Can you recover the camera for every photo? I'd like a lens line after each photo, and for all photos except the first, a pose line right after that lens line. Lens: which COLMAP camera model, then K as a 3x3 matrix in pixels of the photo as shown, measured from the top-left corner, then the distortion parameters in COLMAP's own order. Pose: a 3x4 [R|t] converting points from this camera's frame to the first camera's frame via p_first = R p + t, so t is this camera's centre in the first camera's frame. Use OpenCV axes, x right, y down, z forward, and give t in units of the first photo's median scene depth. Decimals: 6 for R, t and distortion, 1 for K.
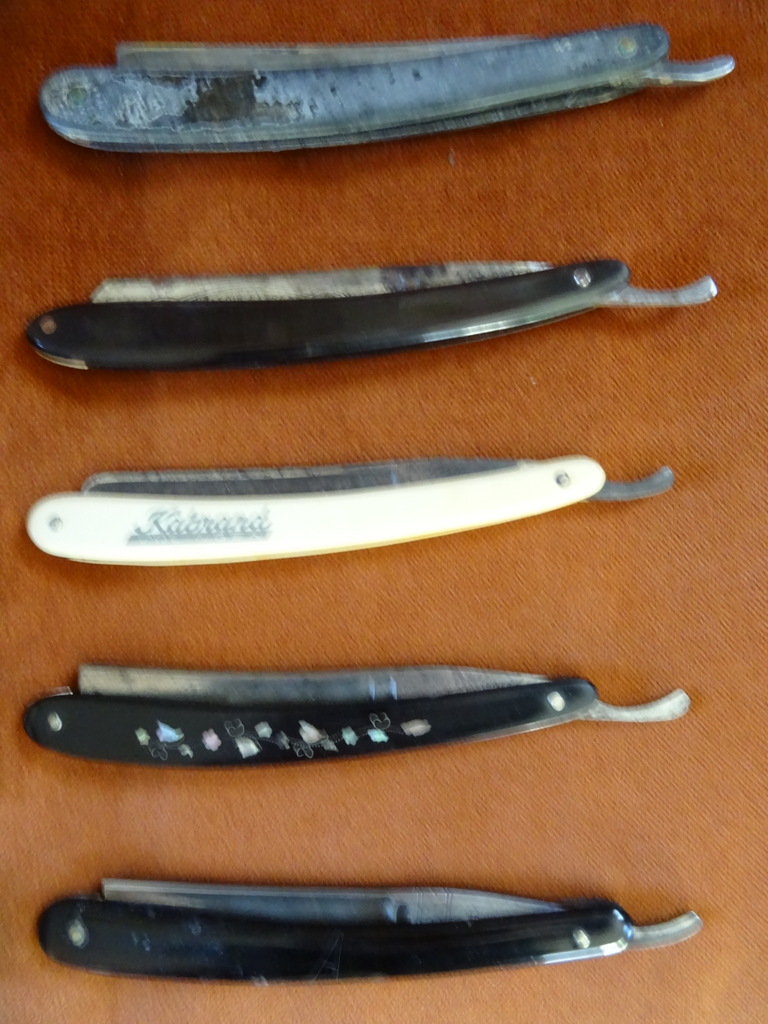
lens RADIAL K [[708.8, 0, 384.0], [0, 708.8, 512.0], [0, 0, 1]] dist [0.003944, 0.002320]
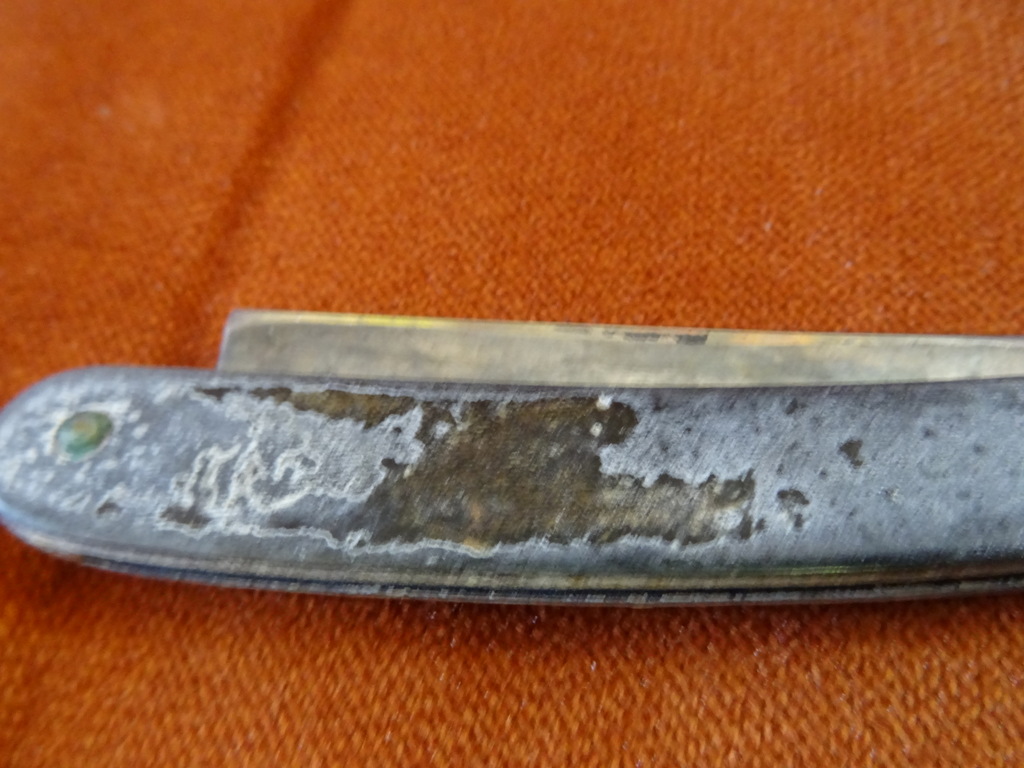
lens RADIAL K [[767.4, 0, 512.0], [0, 767.4, 384.0], [0, 0, 1]] dist [-0.002413, -0.004414]
pose [[0.998067, 0.030451, -0.054170, -0.200667], [-0.052535, 0.879073, -0.473783, -0.442063], [0.033192, 0.475713, 0.878974, 0.668332]]
